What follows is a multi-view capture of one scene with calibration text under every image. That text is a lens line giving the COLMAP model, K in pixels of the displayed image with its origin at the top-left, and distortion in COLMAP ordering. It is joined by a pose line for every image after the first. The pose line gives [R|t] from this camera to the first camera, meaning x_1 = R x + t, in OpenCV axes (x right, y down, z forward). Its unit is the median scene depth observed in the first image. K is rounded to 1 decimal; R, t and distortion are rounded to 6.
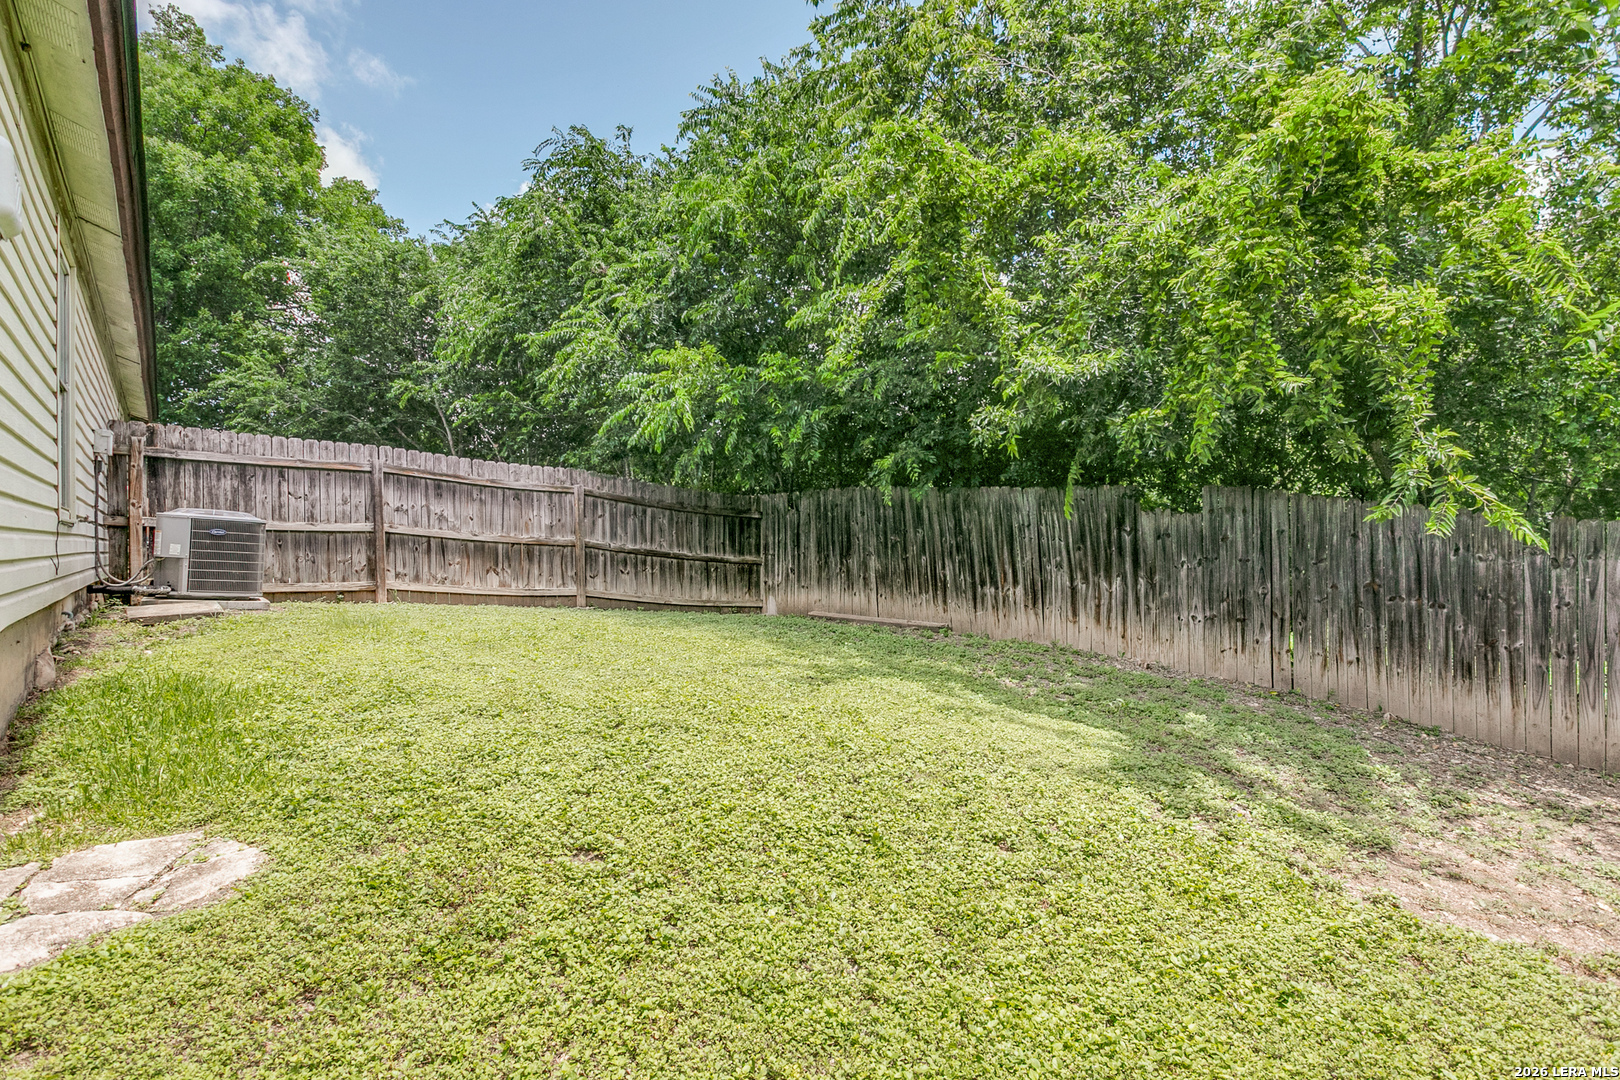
lens RADIAL K [[784.5, 0, 807.7], [0, 784.5, 547.4], [0, 0, 1]] dist [-0.001920, 0.001705]
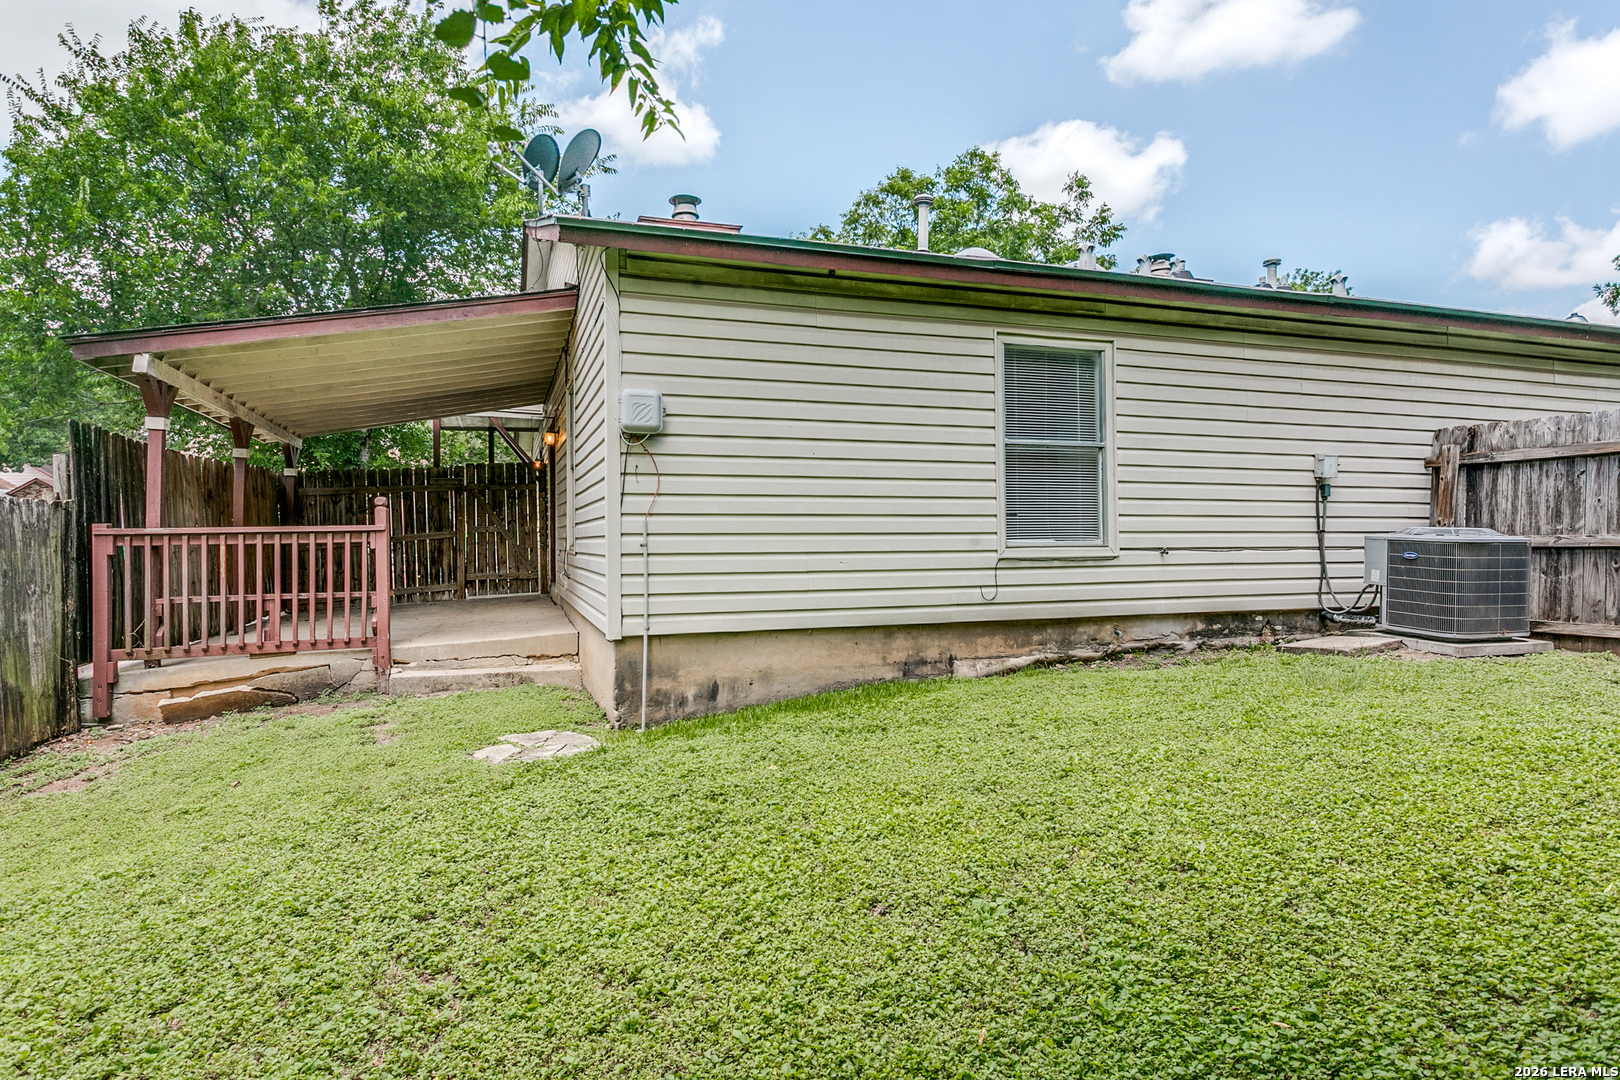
lens RADIAL K [[905.0, 0, 806.6], [0, 905.0, 537.9], [0, 0, 1]] dist [0.003297, 0.000383]
pose [[-0.333613, -0.019161, -0.942515, 0.280276], [0.011947, 0.999627, -0.024551, -0.016899], [0.942634, -0.019451, -0.333260, 0.547702]]
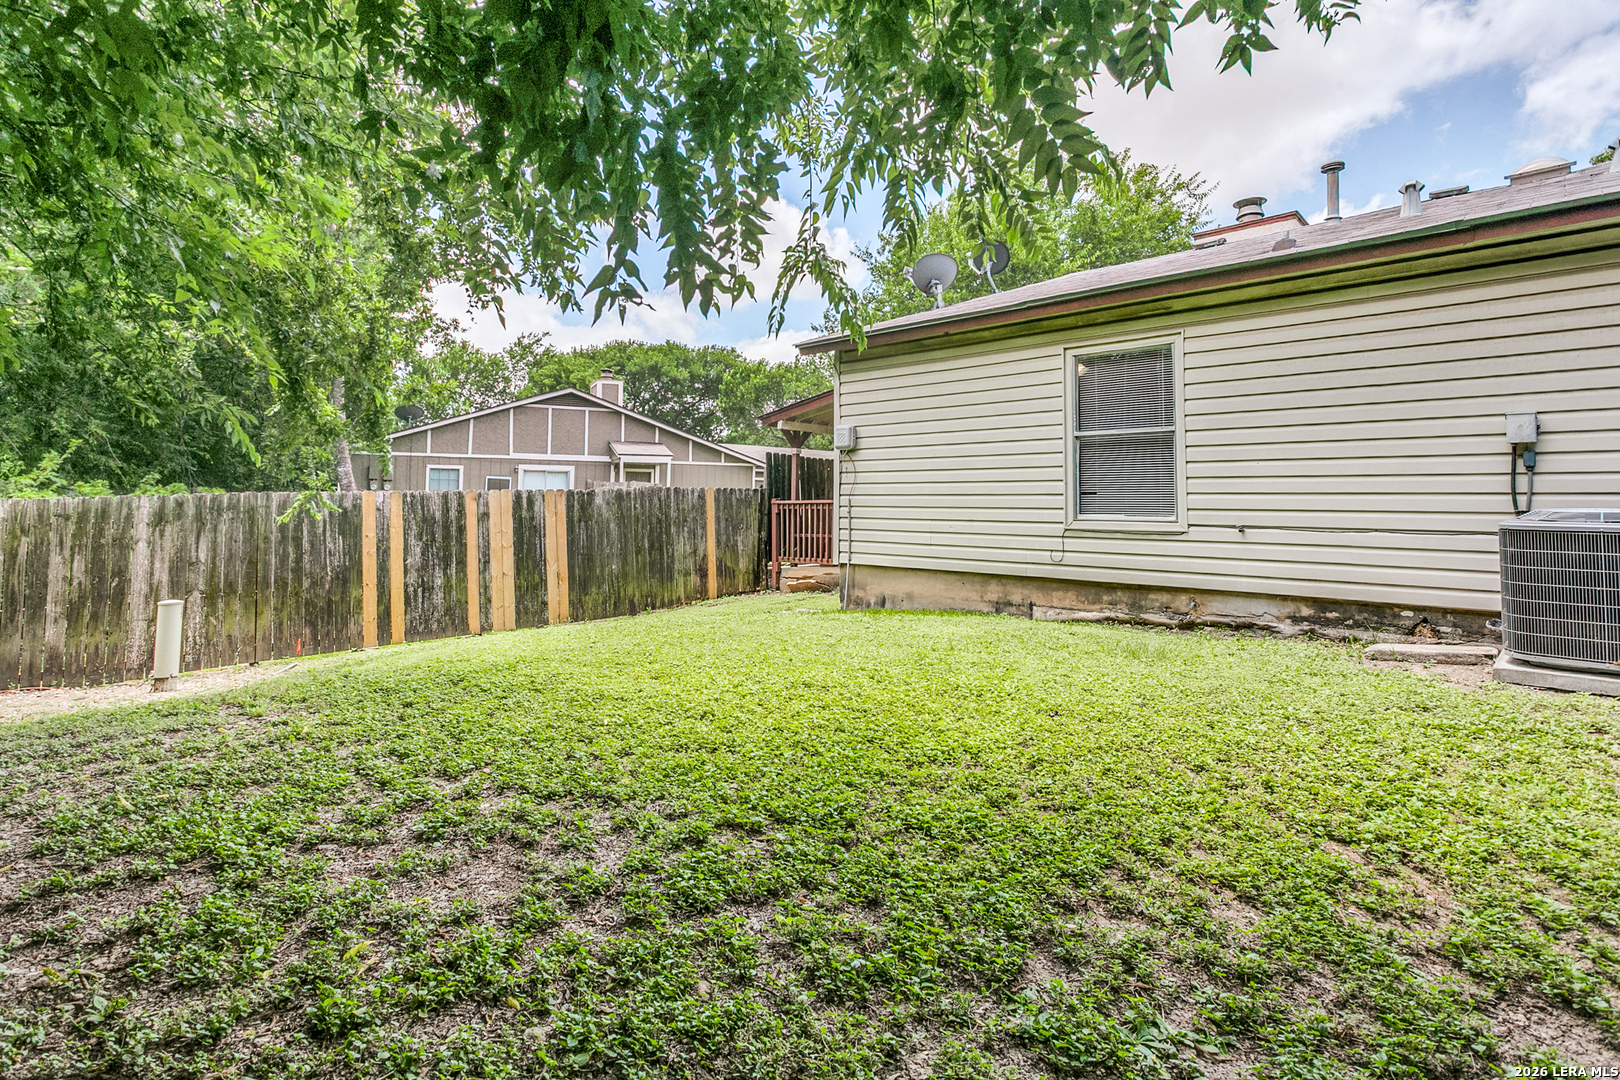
lens RADIAL K [[784.5, 0, 806.7], [0, 784.5, 482.5], [0, 0, 1]] dist [-0.001920, 0.001705]
pose [[-0.988138, -0.032283, -0.150135, -0.076412], [-0.025892, 0.998682, -0.044325, -0.021205], [0.151368, -0.039912, -0.987671, 1.178421]]
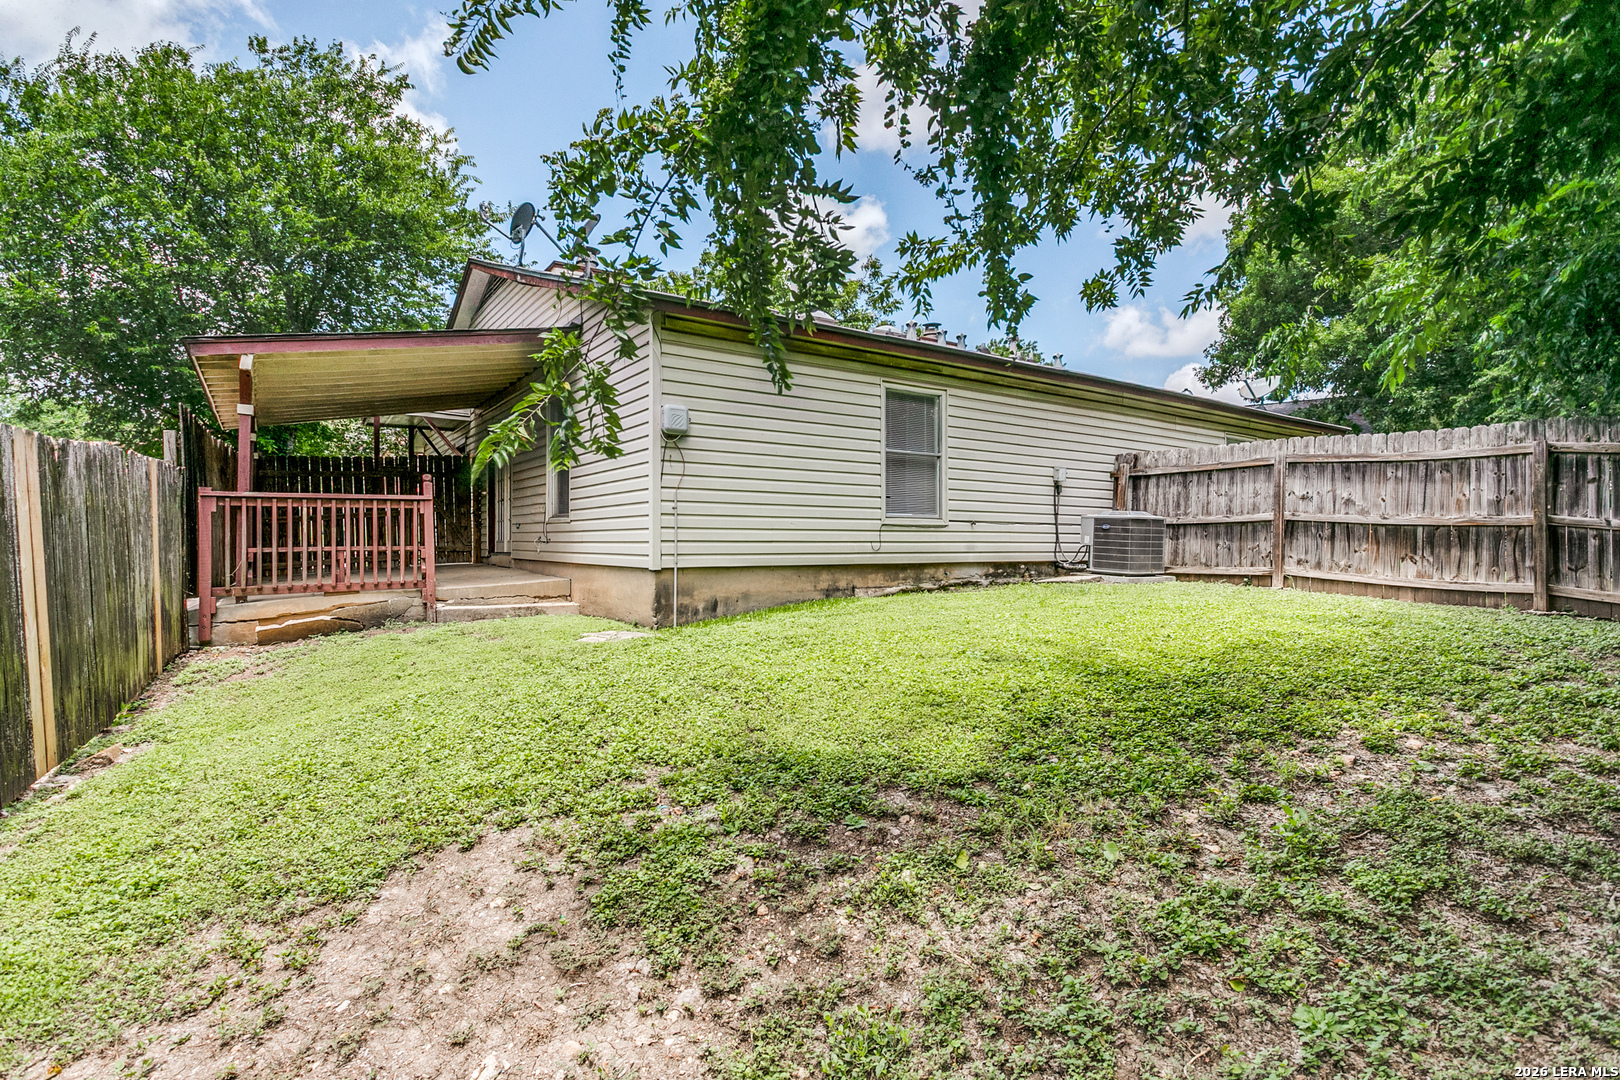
lens RADIAL K [[784.5, 0, 810.0], [0, 784.5, 550.7], [0, 0, 1]] dist [-0.001920, 0.001705]
pose [[-0.072751, -0.008381, -0.997315, 0.538005], [0.008044, 0.999927, -0.008990, 0.024771], [0.997318, -0.008677, -0.072678, 0.433377]]
